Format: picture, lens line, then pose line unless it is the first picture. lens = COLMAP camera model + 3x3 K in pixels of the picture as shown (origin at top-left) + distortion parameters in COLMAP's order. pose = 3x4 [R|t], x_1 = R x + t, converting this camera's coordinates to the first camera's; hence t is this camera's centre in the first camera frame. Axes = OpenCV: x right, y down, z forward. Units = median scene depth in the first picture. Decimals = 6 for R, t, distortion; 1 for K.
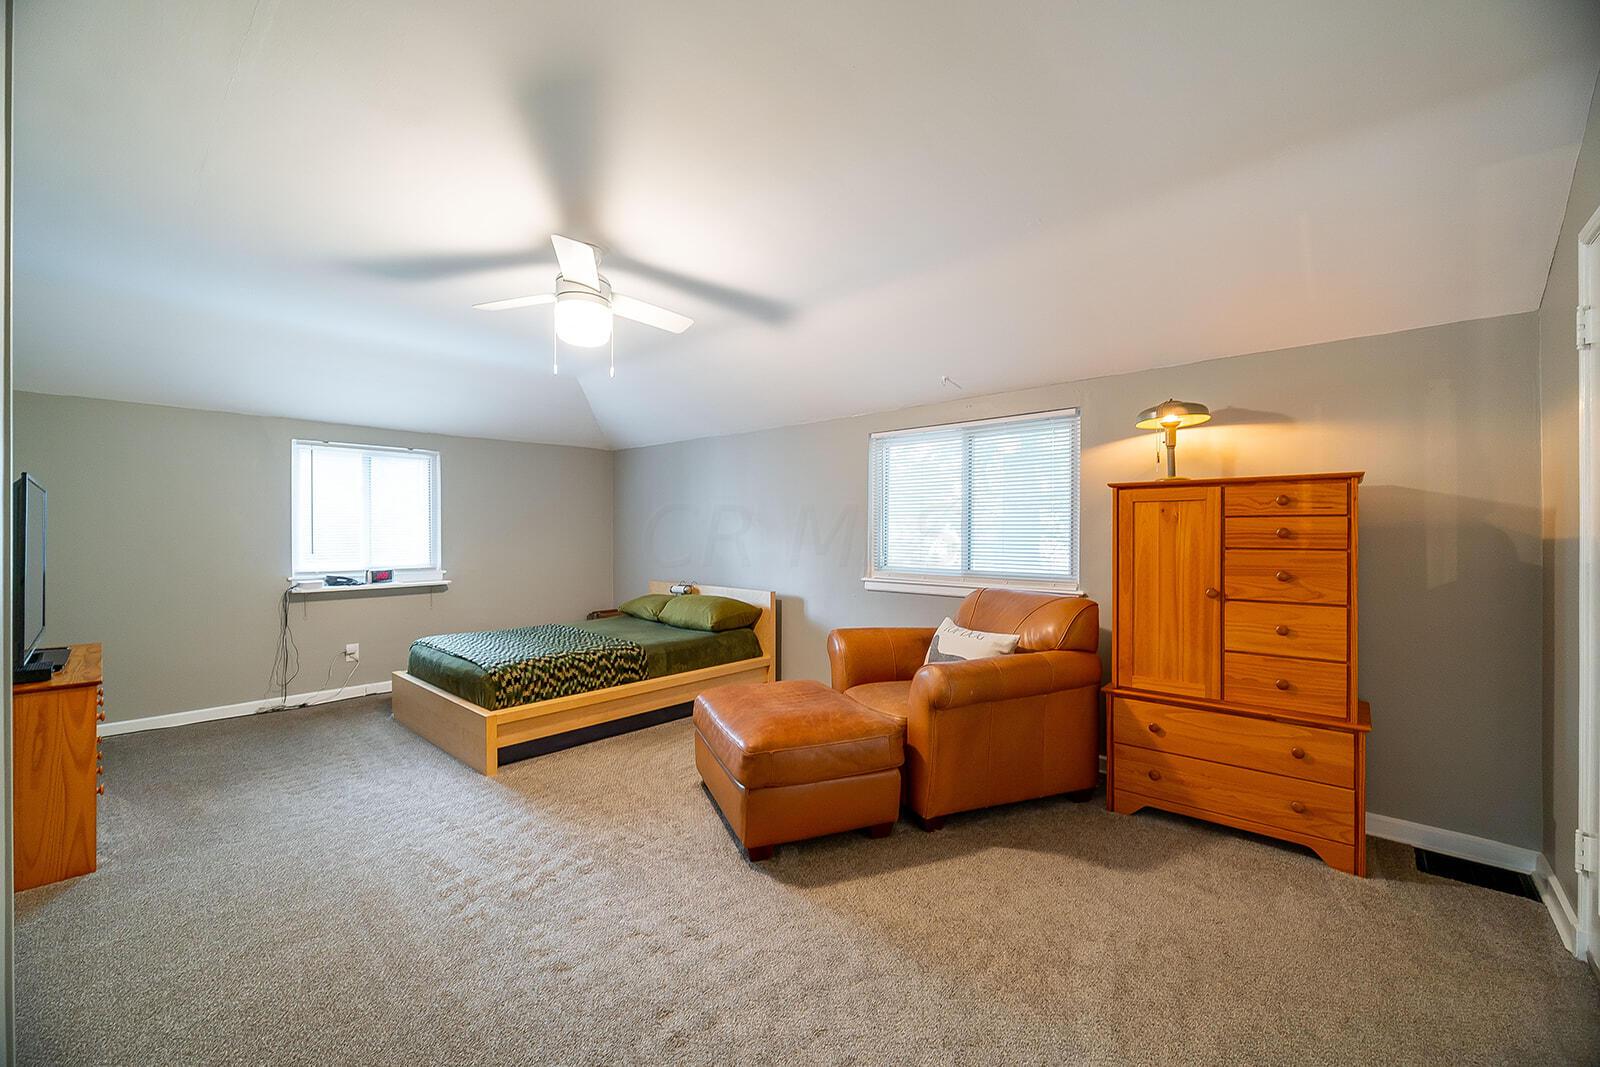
lens RADIAL K [[633.6, 0, 802.6], [0, 633.6, 530.9], [0, 0, 1]] dist [-0.001243, -0.000926]
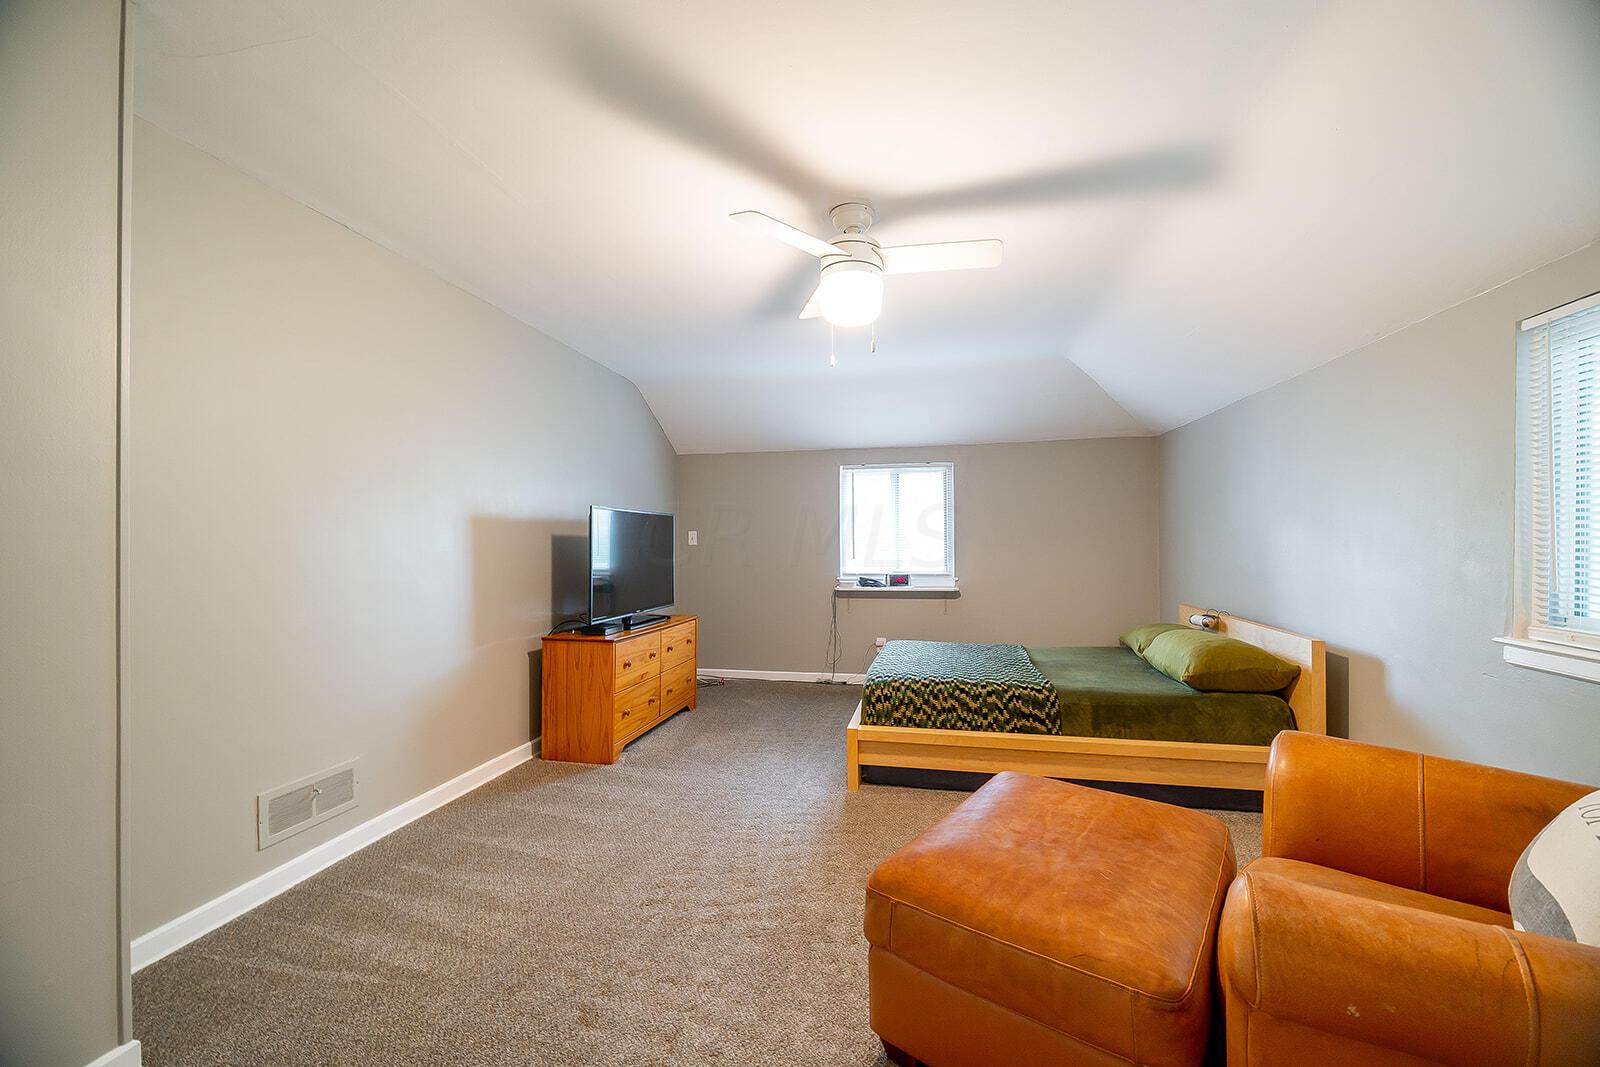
lens RADIAL K [[633.6, 0, 802.6], [0, 633.6, 530.9], [0, 0, 1]] dist [-0.001243, -0.000926]
pose [[0.507372, -0.016052, -0.861578, 0.270212], [0.007411, 0.999871, -0.014265, -0.000267], [0.861695, 0.000853, 0.507425, 0.374687]]
